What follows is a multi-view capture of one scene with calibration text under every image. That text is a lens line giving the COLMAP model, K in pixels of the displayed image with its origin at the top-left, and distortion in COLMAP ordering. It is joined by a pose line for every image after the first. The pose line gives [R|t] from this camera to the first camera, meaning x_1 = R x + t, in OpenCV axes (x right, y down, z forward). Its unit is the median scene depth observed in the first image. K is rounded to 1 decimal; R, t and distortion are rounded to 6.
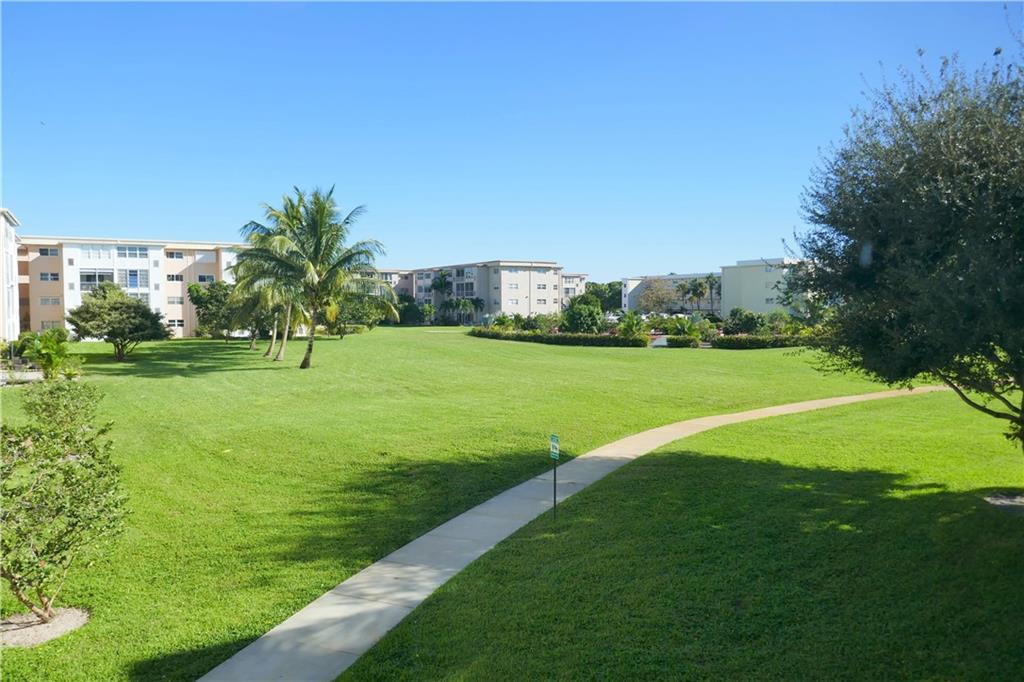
lens RADIAL K [[748.1, 0, 509.5], [0, 748.1, 340.7], [0, 0, 1]] dist [-0.007372, 0.001186]
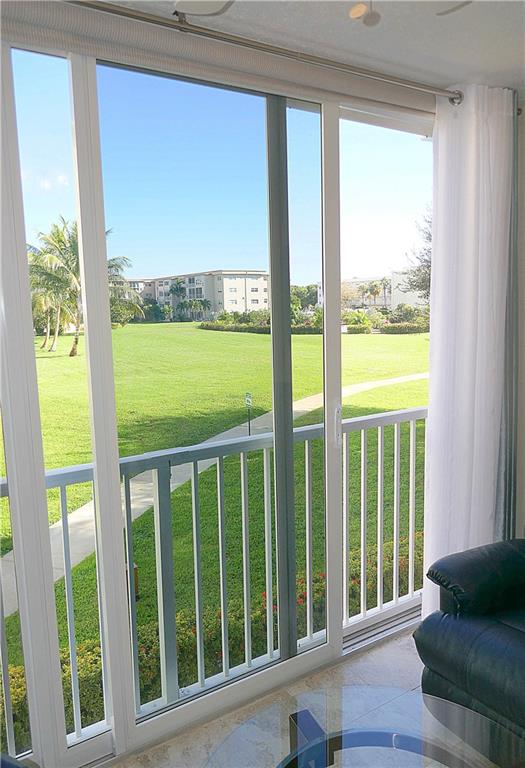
lens RADIAL K [[576.5, 0, 264.5], [0, 576.5, 381.8], [0, 0, 1]] dist [-0.013955, -0.001206]
pose [[0.998241, -0.029309, 0.051542, 0.005969], [0.024774, 0.995942, 0.086525, 0.001365], [-0.053869, -0.085096, 0.994915, -0.020048]]
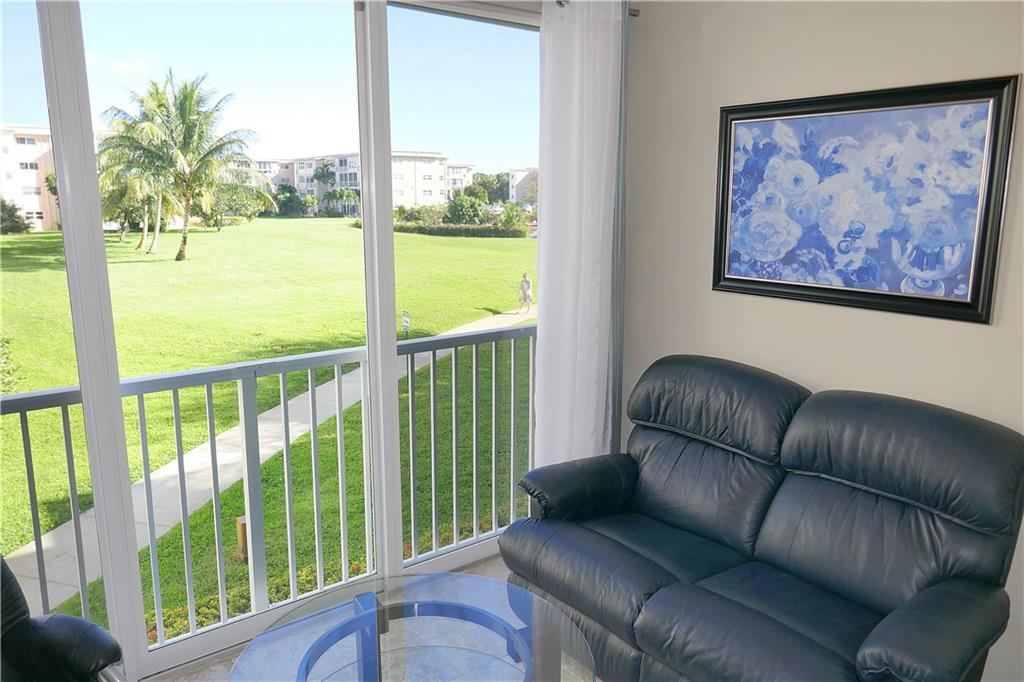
lens RADIAL K [[745.4, 0, 514.8], [0, 745.4, 339.4], [0, 0, 1]] dist [-0.013156, -0.001191]
pose [[0.988564, -0.024981, 0.148715, 0.009379], [0.003637, 0.989846, 0.142098, 0.001034], [-0.150755, -0.139932, 0.978617, -0.027863]]
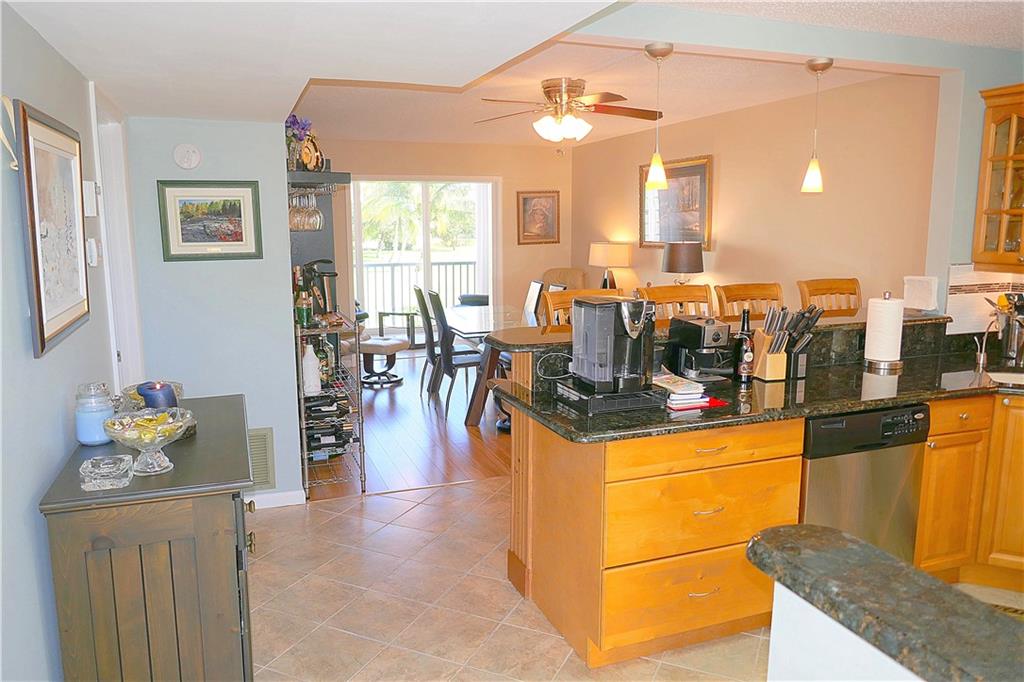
lens RADIAL K [[737.9, 0, 506.7], [0, 737.9, 342.4], [0, 0, 1]] dist [-0.011127, -0.001579]
pose [[0.986745, 0.027144, -0.159990, 0.043533], [-0.008406, 0.993138, 0.116649, 0.005303], [0.162059, -0.113758, 0.980202, -0.119854]]
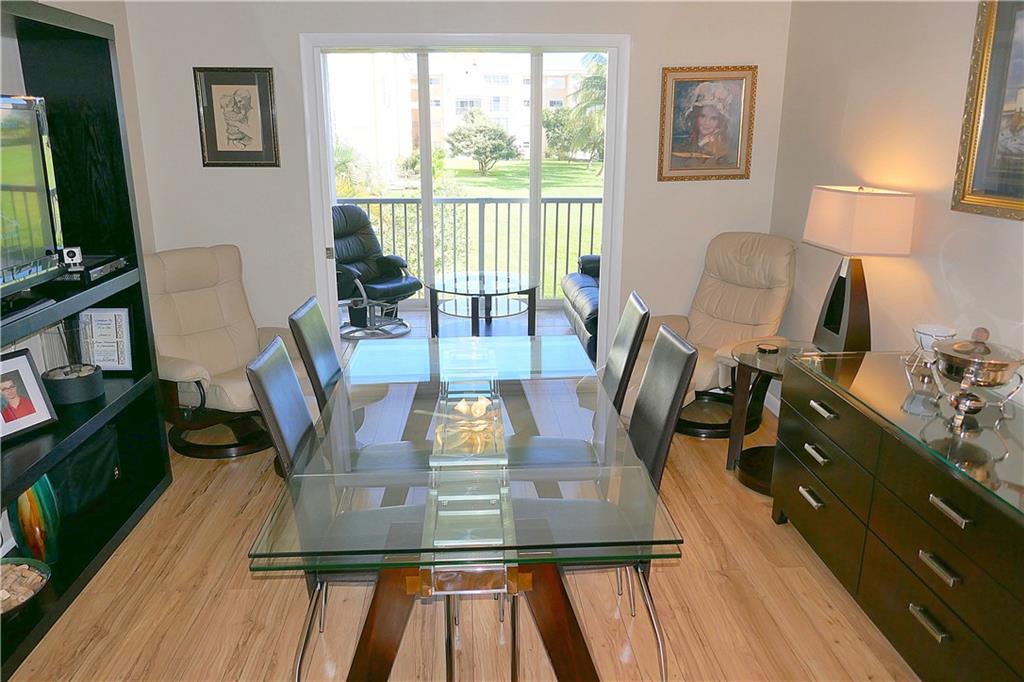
lens RADIAL K [[745.4, 0, 514.8], [0, 745.4, 339.4], [0, 0, 1]] dist [-0.013156, -0.001191]
pose [[0.901788, 0.124205, -0.413946, 0.041783], [-0.027719, 0.972463, 0.231402, 0.002797], [0.431289, -0.197201, 0.880399, -0.068056]]
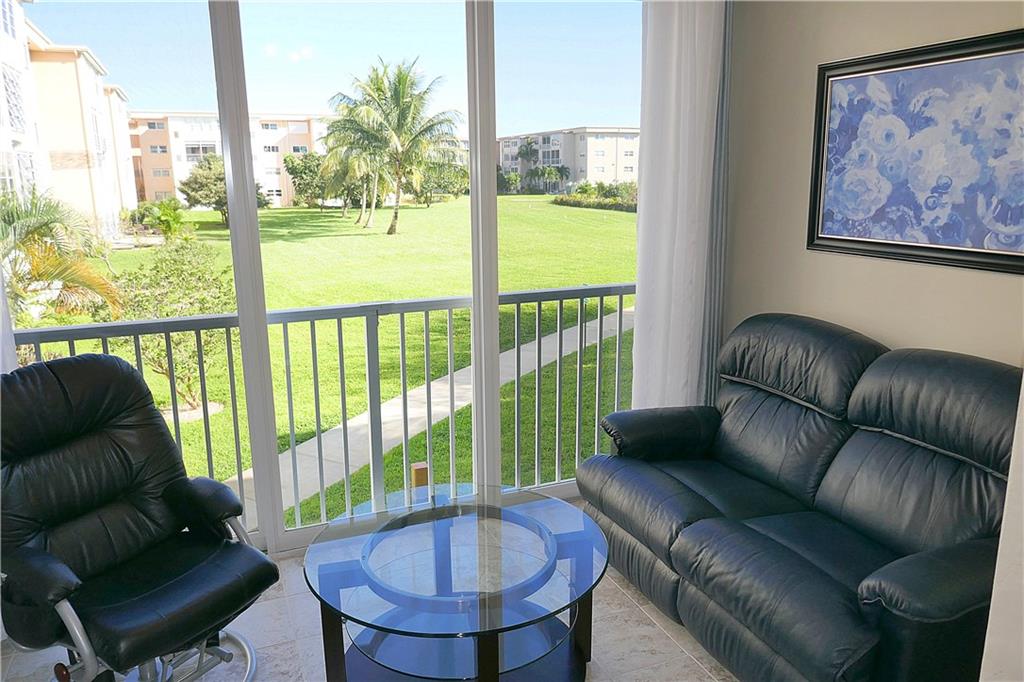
lens RADIAL K [[747.6, 0, 511.1], [0, 747.6, 338.7], [0, 0, 1]] dist [-0.006644, -0.001452]
pose [[0.992966, 0.017901, -0.117035, 0.014376], [0.002152, 0.985611, 0.169013, 0.001956], [0.118377, -0.168076, 0.978641, -0.031738]]
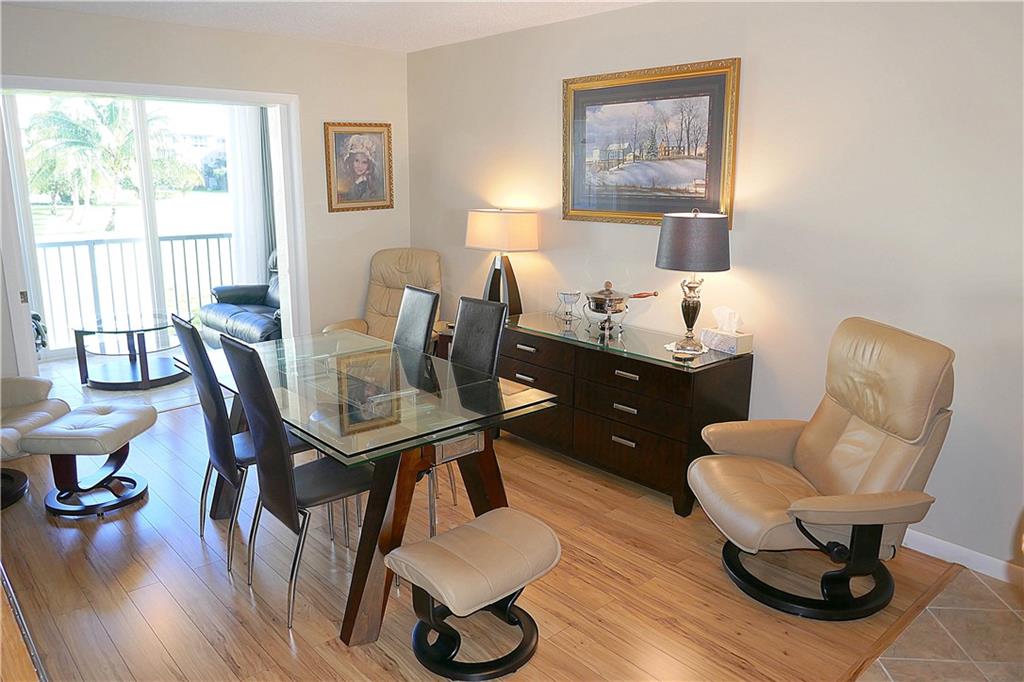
lens RADIAL K [[745.4, 0, 514.8], [0, 745.4, 339.4], [0, 0, 1]] dist [-0.013156, -0.001191]
pose [[0.976350, -0.036217, 0.213141, 0.029760], [-0.001102, 0.985022, 0.172424, 0.003501], [-0.216194, -0.168581, 0.961686, -0.082669]]
